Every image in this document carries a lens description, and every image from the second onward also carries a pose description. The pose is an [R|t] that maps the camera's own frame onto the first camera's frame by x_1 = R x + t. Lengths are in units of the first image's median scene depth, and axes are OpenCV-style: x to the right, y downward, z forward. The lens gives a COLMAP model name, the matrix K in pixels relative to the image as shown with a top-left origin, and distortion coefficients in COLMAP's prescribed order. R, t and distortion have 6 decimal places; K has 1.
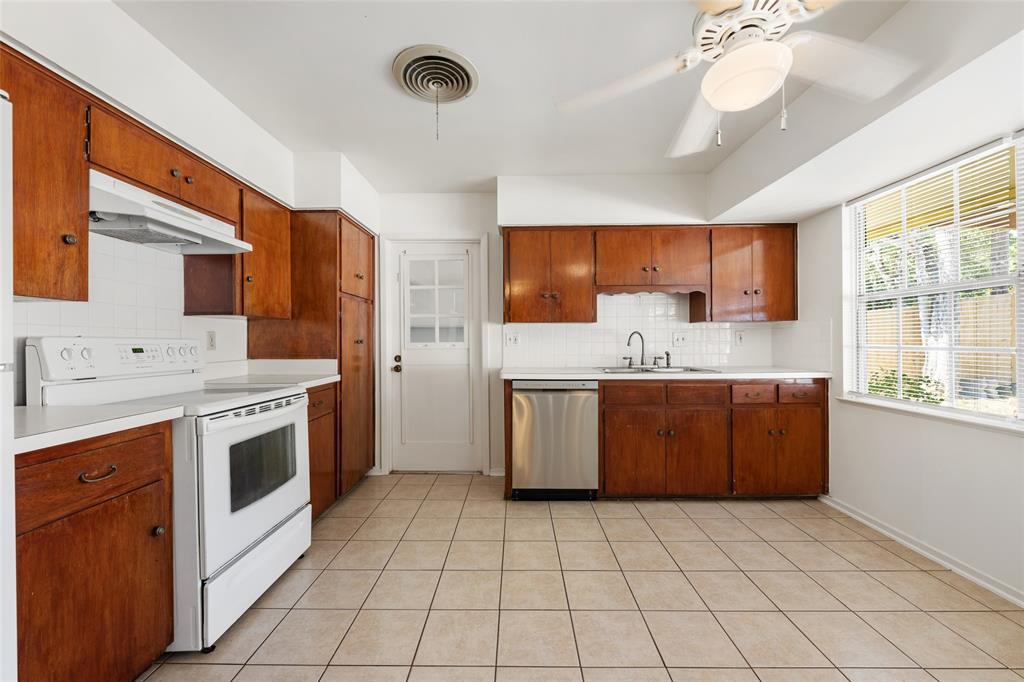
lens RADIAL K [[404.5, 0, 506.7], [0, 404.5, 337.1], [0, 0, 1]] dist [-0.002009, 0.000571]
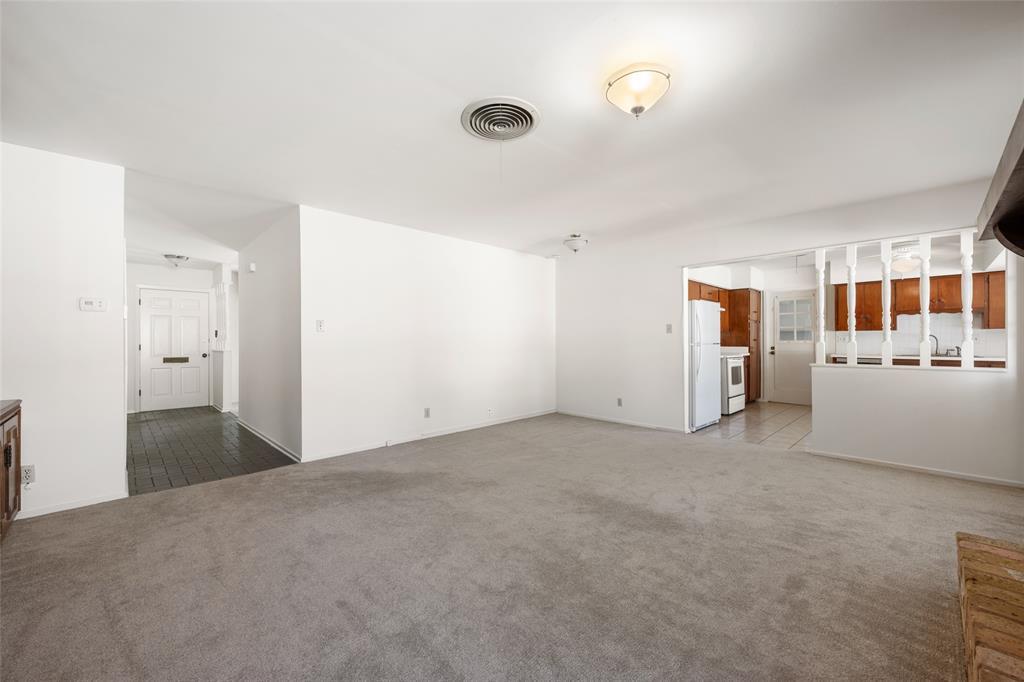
lens RADIAL K [[404.5, 0, 512.5], [0, 404.5, 342.3], [0, 0, 1]] dist [-0.002009, 0.000571]
pose [[0.712538, 0.008215, -0.701586, 0.298314], [0.005670, 0.999831, 0.017465, -0.025875], [0.701611, -0.016422, 0.712371, -1.798140]]
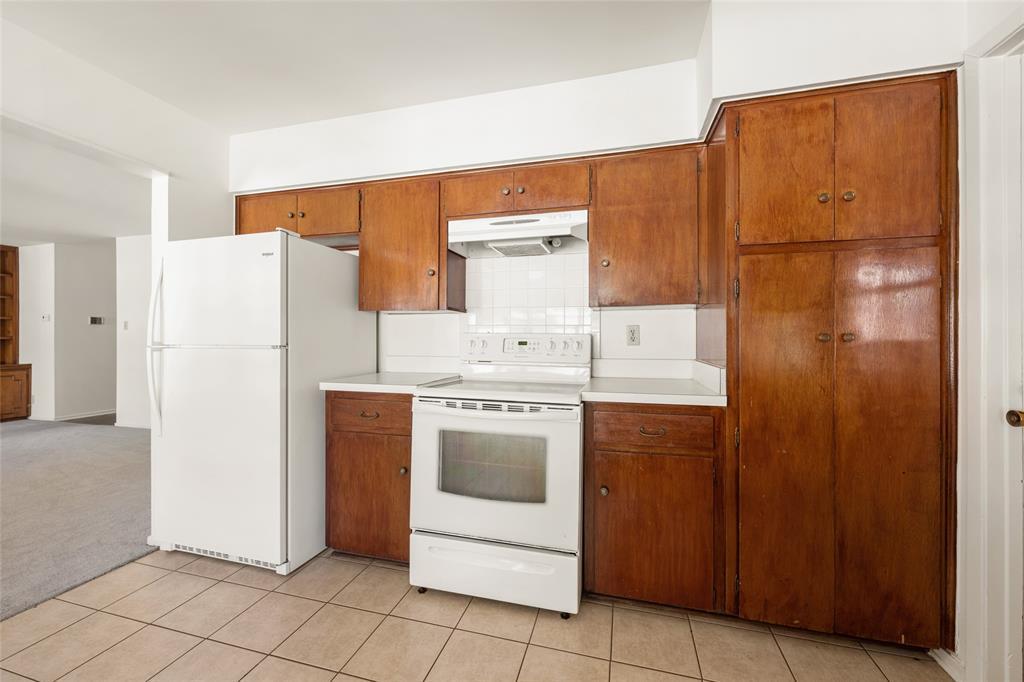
lens RADIAL K [[404.5, 0, 514.9], [0, 404.5, 336.6], [0, 0, 1]] dist [-0.002009, 0.000571]
pose [[-0.237664, 0.004356, -0.971338, 0.197941], [0.009384, 0.999954, 0.002188, 0.006498], [0.971302, -0.008595, -0.237694, 0.832597]]
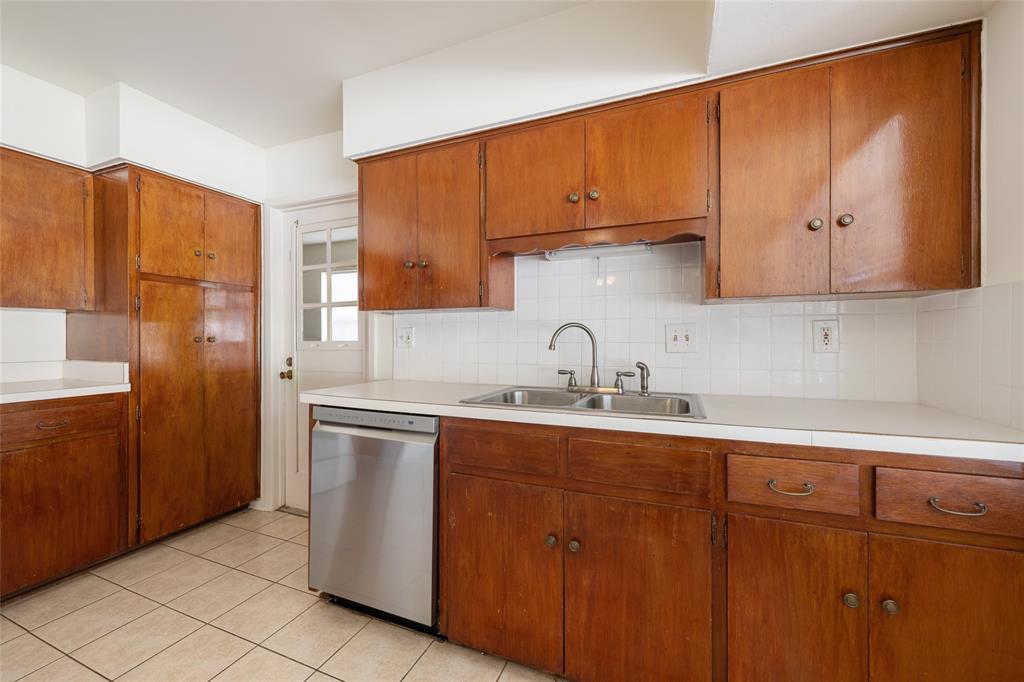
lens RADIAL K [[404.5, 0, 505.8], [0, 404.5, 339.9], [0, 0, 1]] dist [-0.002009, 0.000571]
pose [[0.929768, 0.005685, -0.368101, 0.499286], [-0.001337, 0.999926, 0.012064, 0.002132], [0.368143, -0.010725, 0.929707, 0.551975]]
